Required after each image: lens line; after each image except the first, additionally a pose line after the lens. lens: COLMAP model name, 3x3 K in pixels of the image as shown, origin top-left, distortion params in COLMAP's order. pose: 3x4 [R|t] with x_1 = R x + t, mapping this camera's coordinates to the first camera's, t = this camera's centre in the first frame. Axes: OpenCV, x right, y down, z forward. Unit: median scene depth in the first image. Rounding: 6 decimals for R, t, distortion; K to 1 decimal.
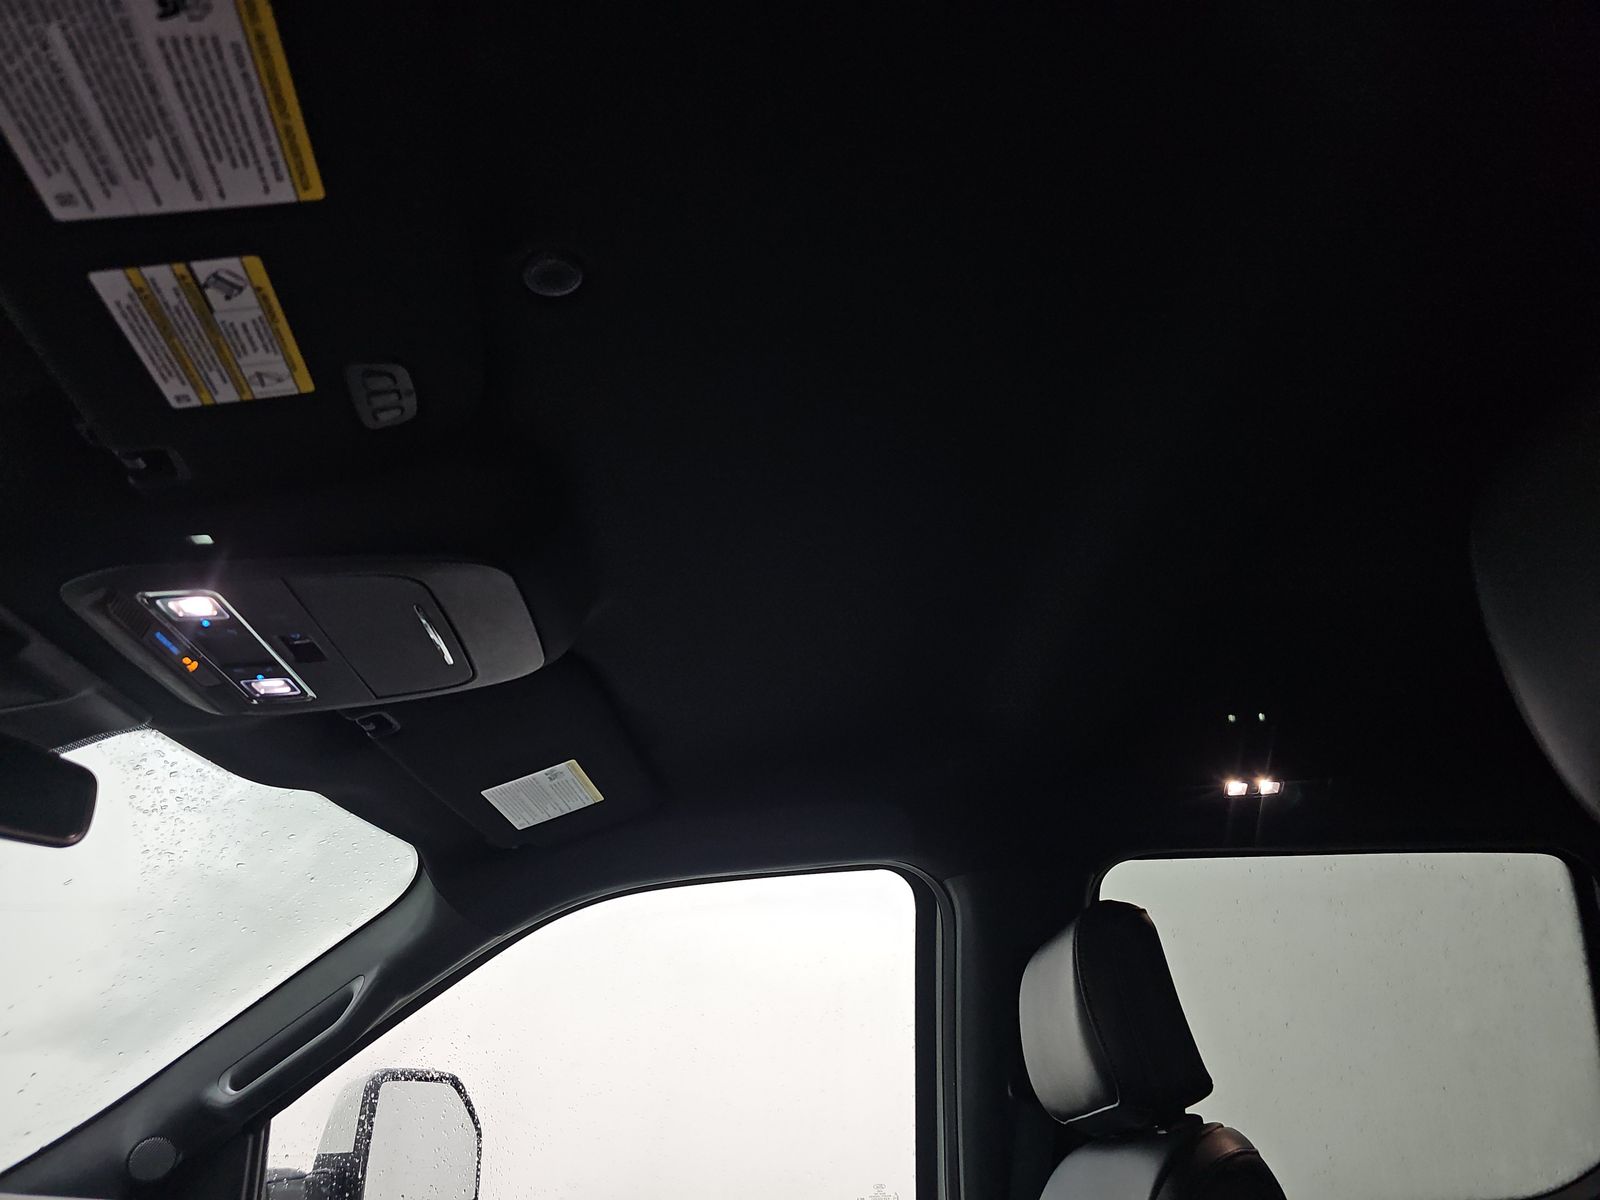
lens RADIAL K [[1045.4, 0, 800.0], [0, 1045.4, 600.0], [0, 0, 1]] dist [0.026648, -0.000933]
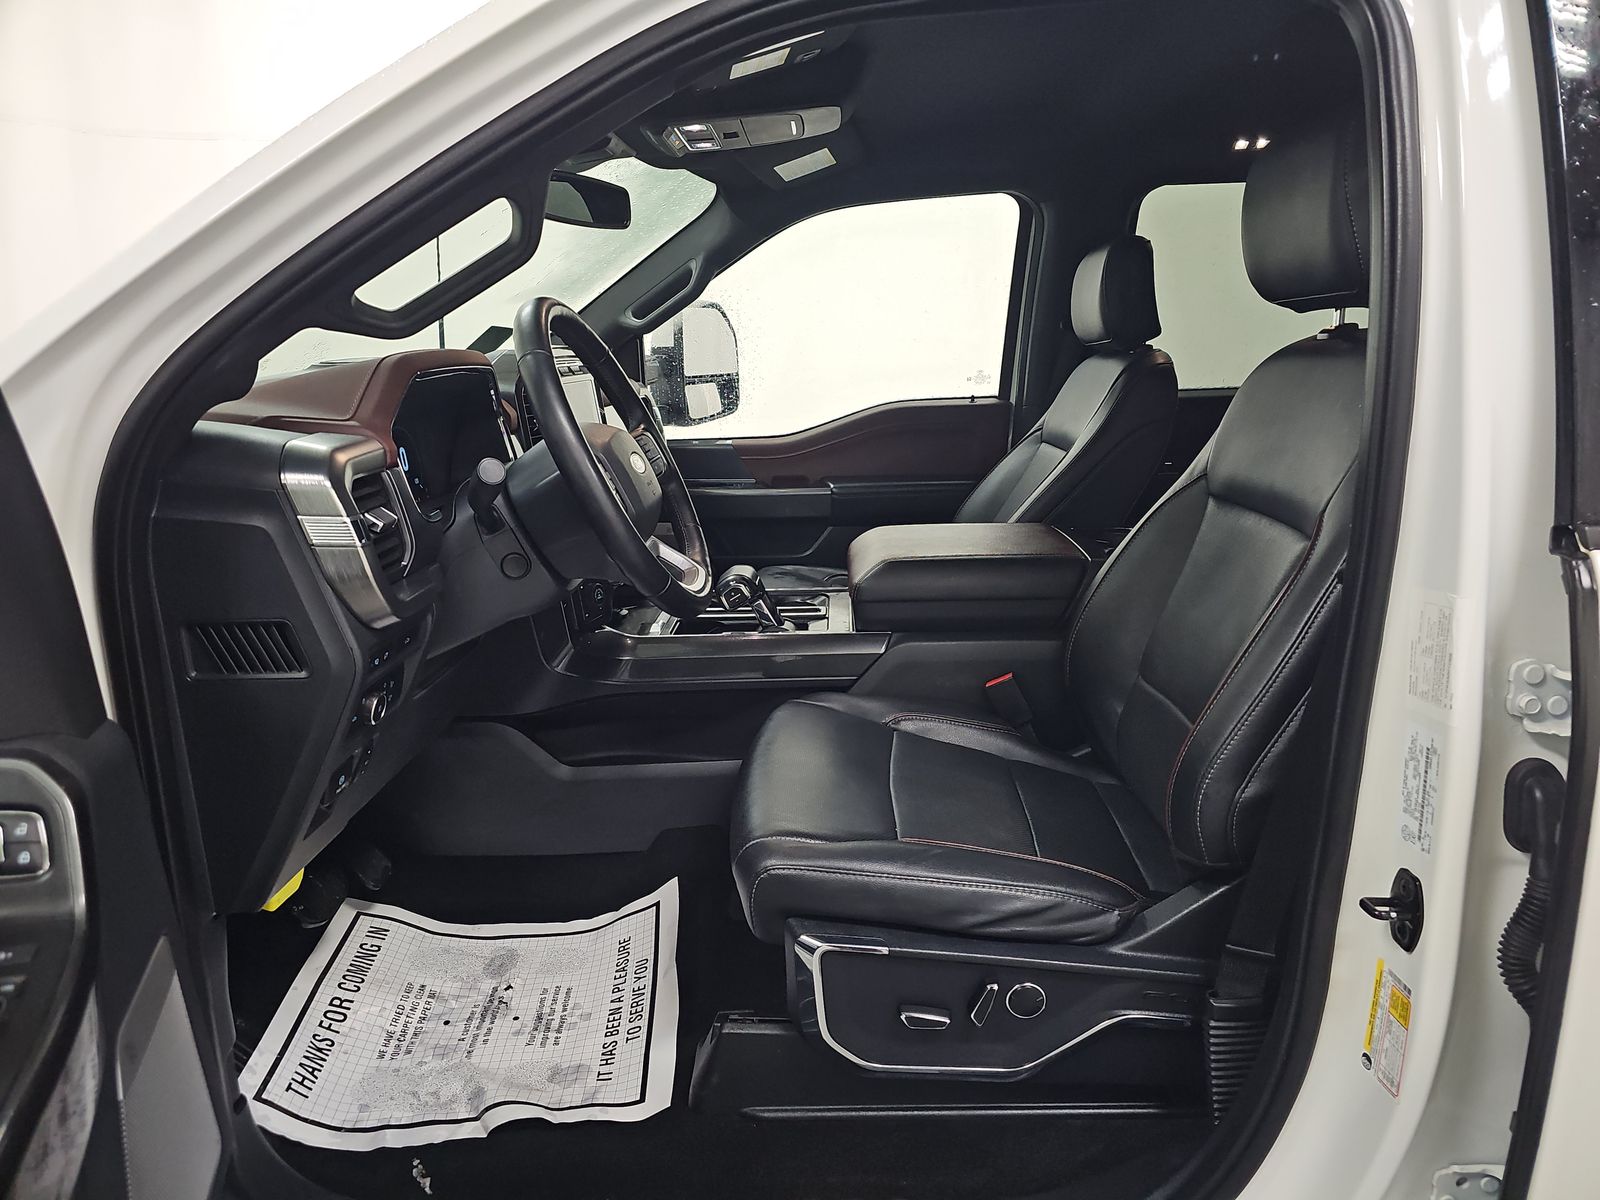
lens RADIAL K [[1045.4, 0, 800.0], [0, 1045.4, 600.0], [0, 0, 1]] dist [0.026648, -0.000933]
pose [[0.998036, 0.028432, -0.055827, -0.128466], [0.016567, 0.739601, 0.672841, -0.391907], [0.060419, -0.672444, 0.737677, -0.649018]]
